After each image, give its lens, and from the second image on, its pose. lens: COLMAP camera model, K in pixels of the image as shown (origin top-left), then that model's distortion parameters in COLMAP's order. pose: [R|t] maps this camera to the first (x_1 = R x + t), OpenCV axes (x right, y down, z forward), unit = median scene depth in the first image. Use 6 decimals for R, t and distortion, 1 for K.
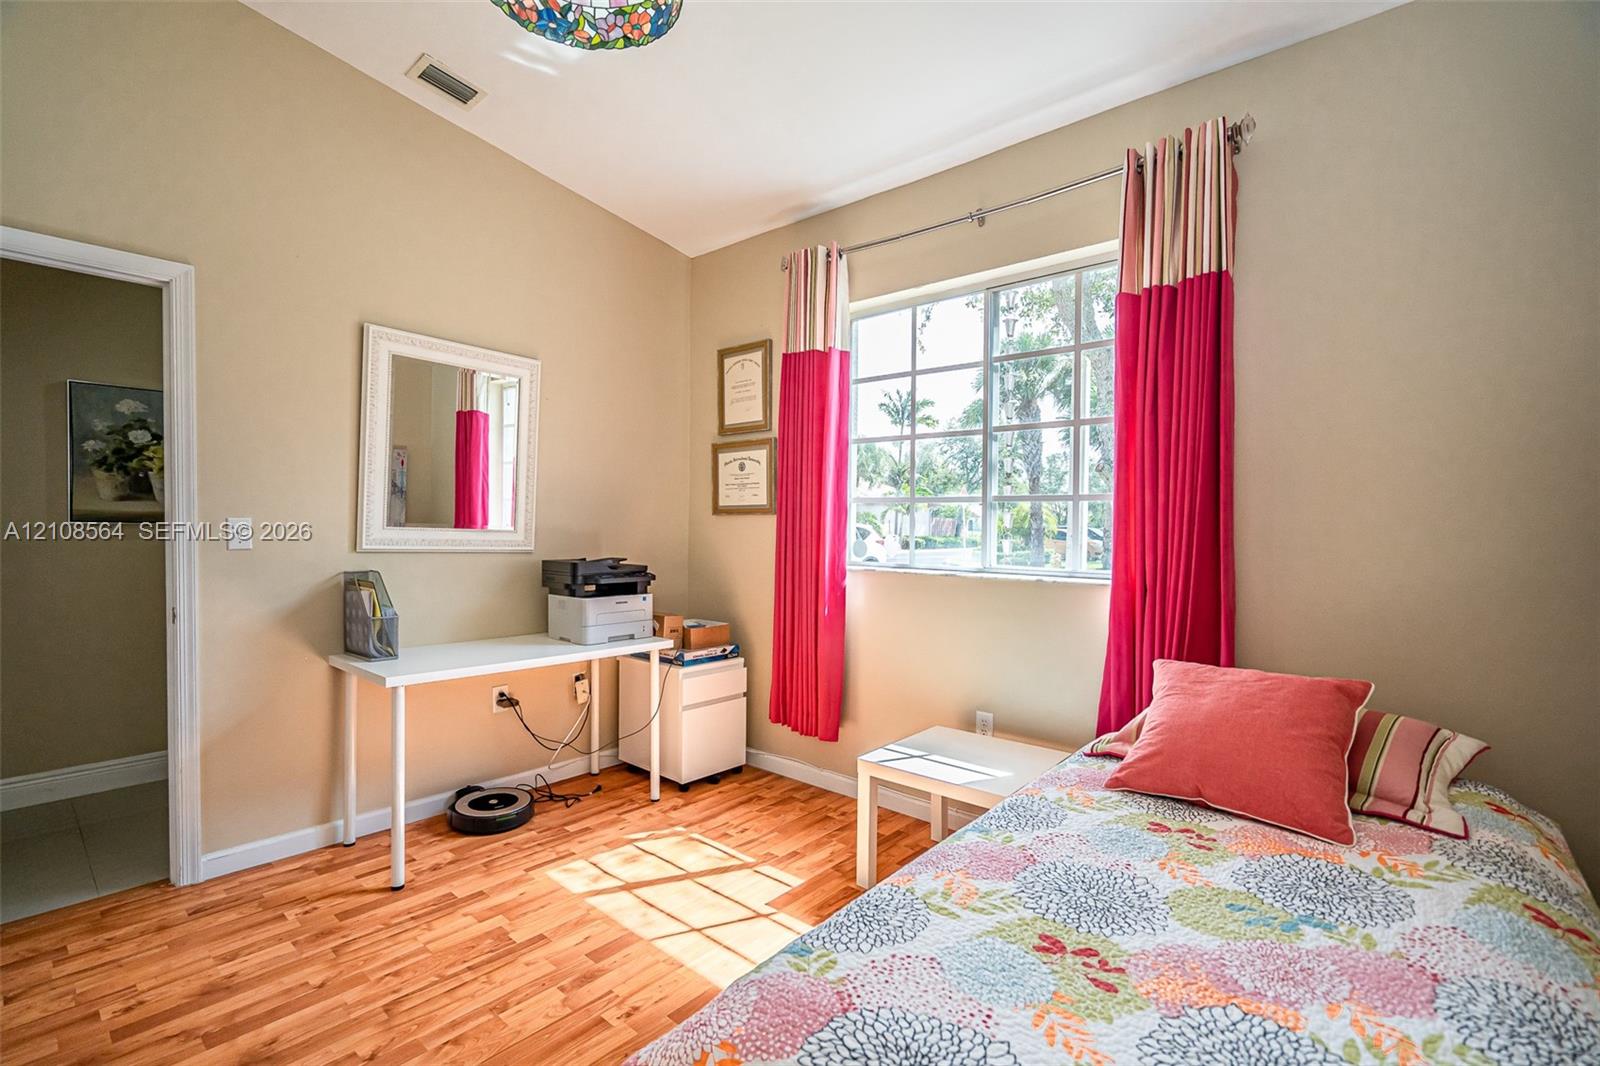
lens RADIAL K [[730.7, 0, 801.4], [0, 730.7, 533.1], [0, 0, 1]] dist [-0.003272, 0.001953]
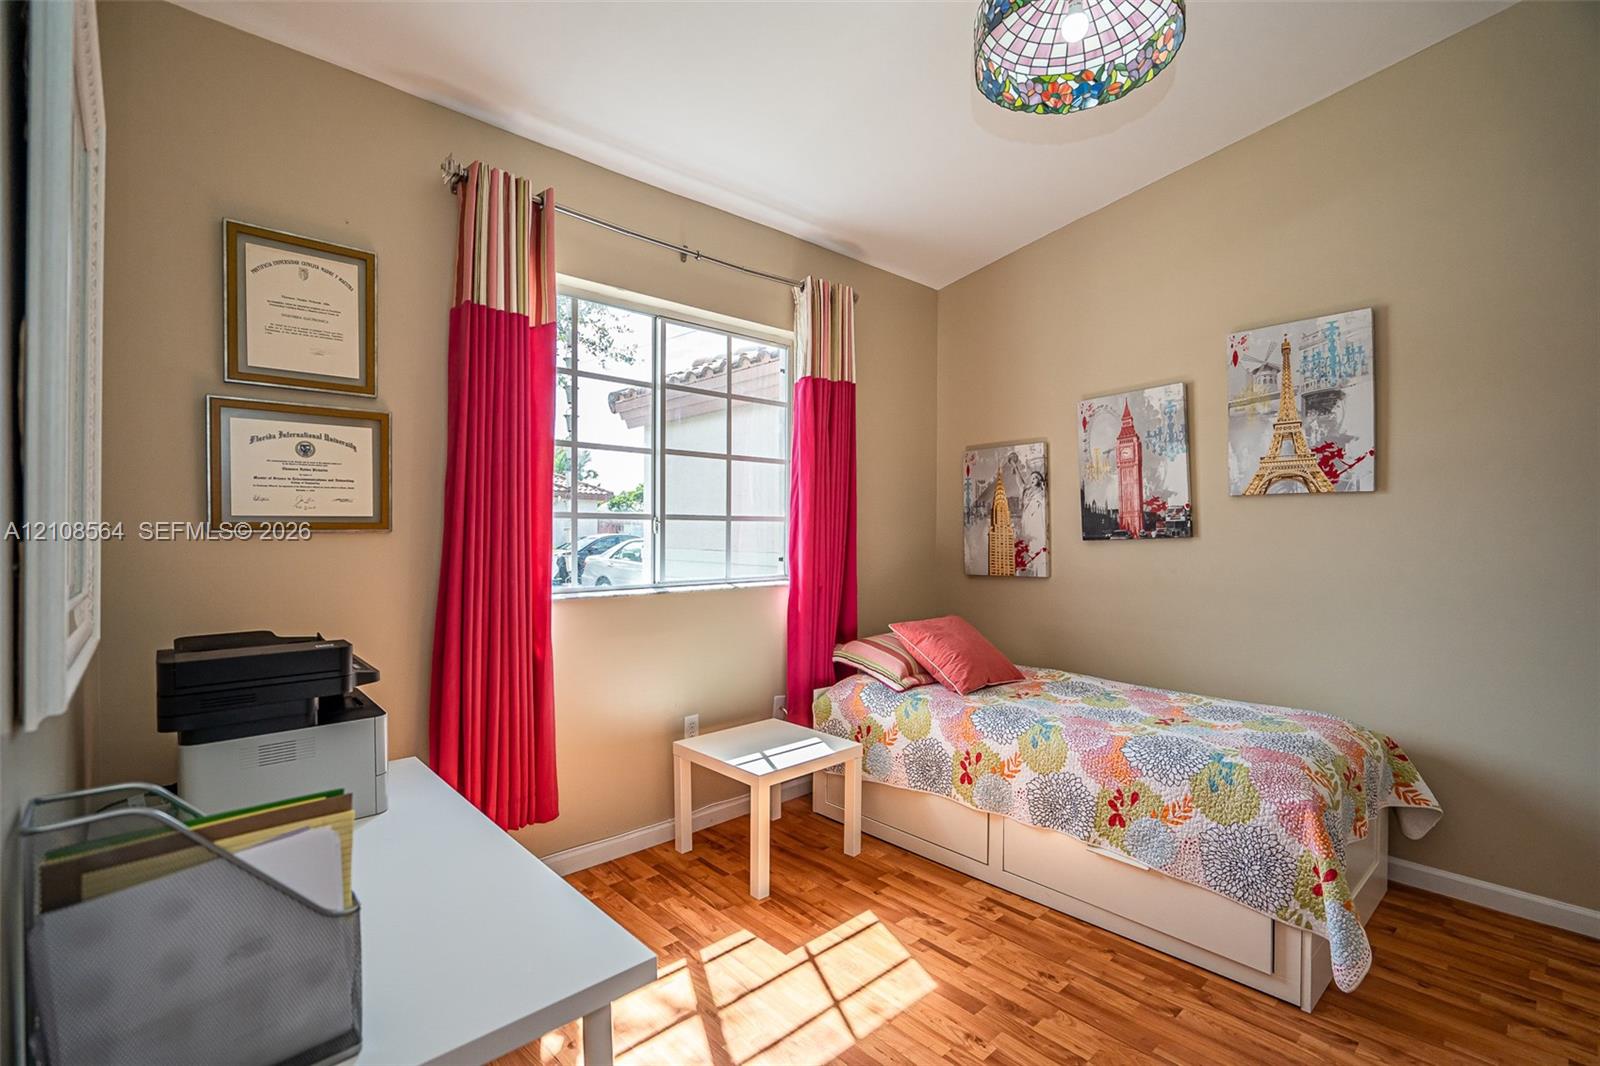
lens RADIAL K [[730.7, 0, 801.9], [0, 730.7, 531.8], [0, 0, 1]] dist [-0.003272, 0.001953]
pose [[0.103337, -0.012899, 0.994563, -0.772492], [0.008896, 0.999888, 0.012044, -0.036751], [-0.994607, 0.007603, 0.103440, 0.697752]]
